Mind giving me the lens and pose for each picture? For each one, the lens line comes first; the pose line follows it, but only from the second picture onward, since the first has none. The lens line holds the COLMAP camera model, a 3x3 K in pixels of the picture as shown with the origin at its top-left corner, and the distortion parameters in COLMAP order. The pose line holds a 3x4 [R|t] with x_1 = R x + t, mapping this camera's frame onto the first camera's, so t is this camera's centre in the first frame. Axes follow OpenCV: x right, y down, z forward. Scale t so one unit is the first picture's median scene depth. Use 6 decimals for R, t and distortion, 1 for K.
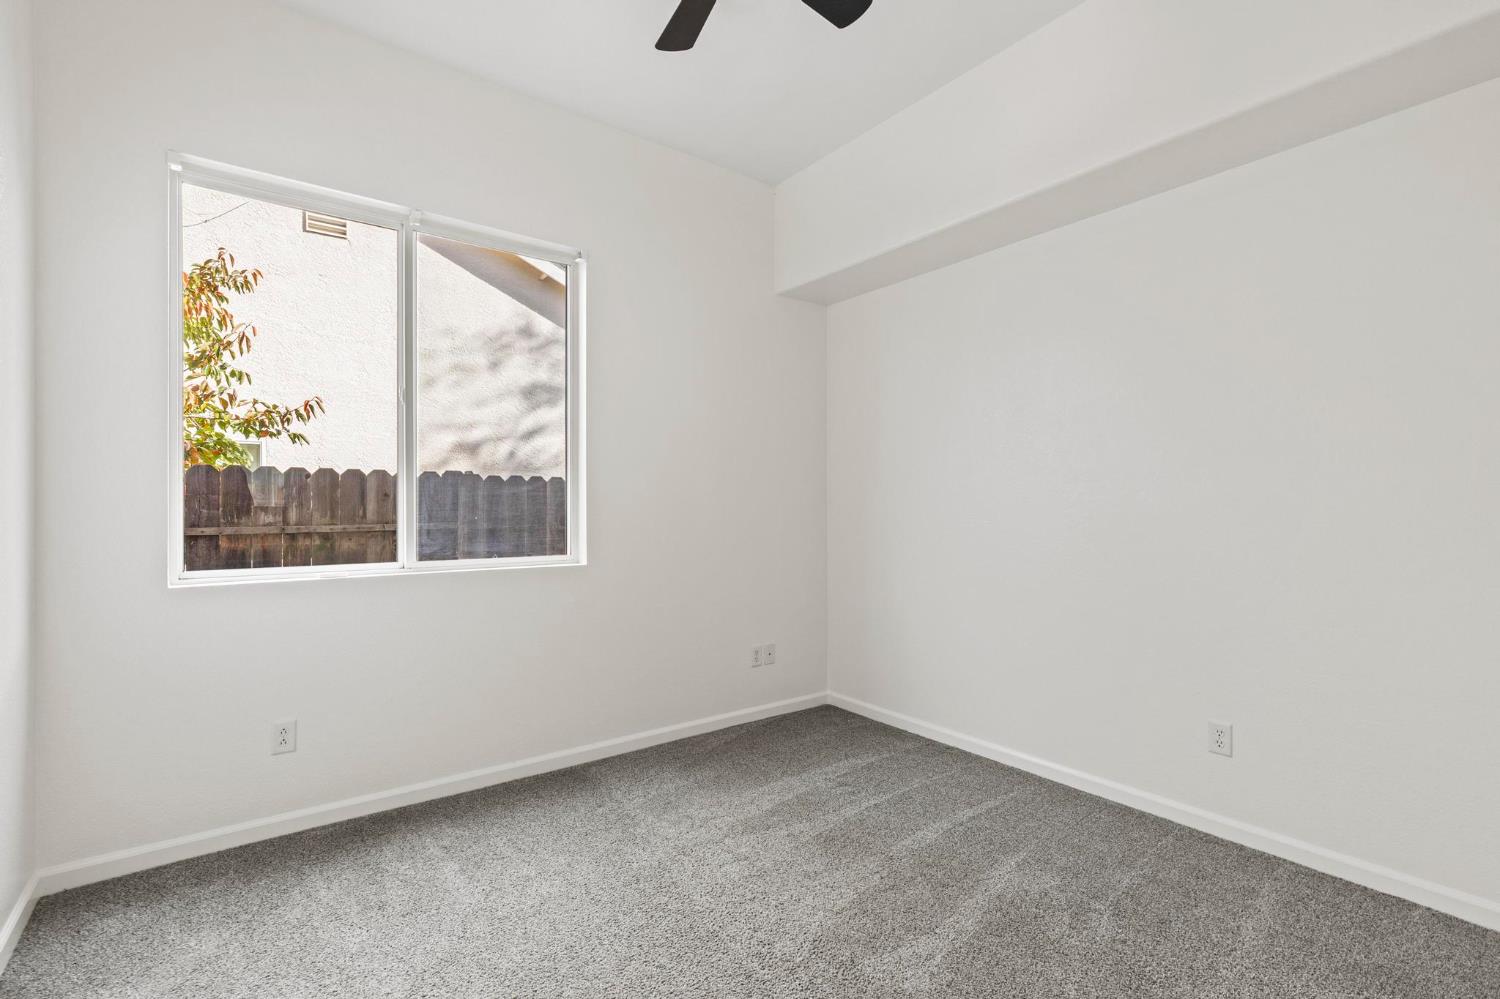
lens RADIAL K [[677.3, 0, 750.0], [0, 677.3, 499.5], [0, 0, 1]] dist [-0.001309, -0.000265]
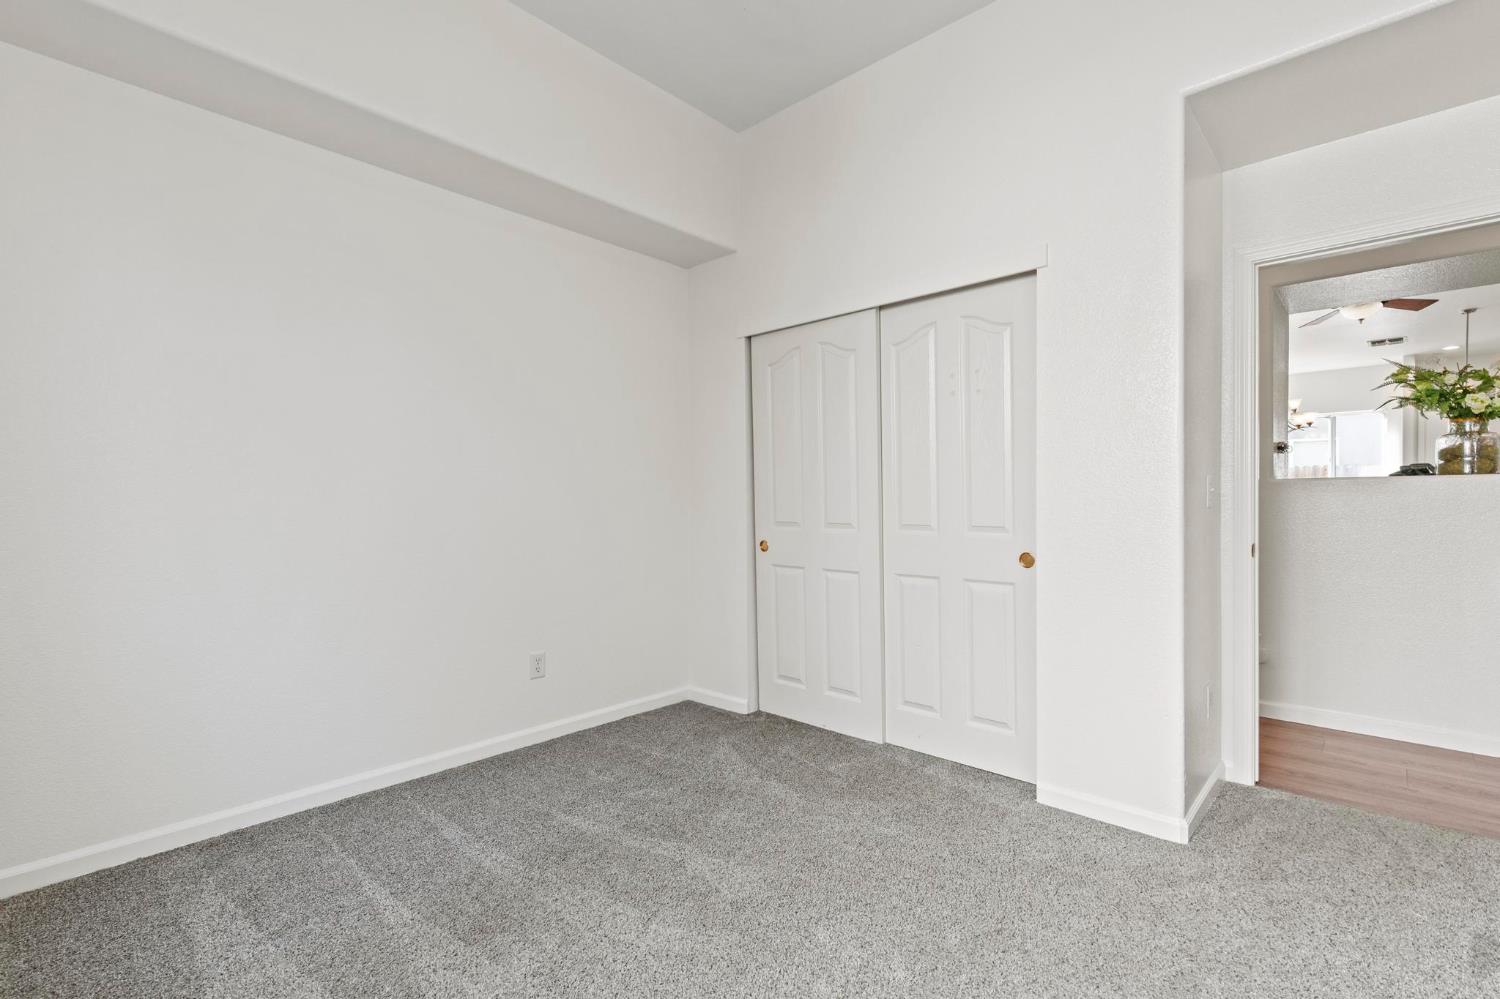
lens RADIAL K [[677.3, 0, 750.0], [0, 677.3, 499.5], [0, 0, 1]] dist [-0.001309, -0.000265]
pose [[-0.164206, -0.006485, 0.986405, -0.659355], [-0.003600, 0.999976, 0.005975, 0.024454], [-0.986420, -0.002570, -0.164225, 0.830375]]
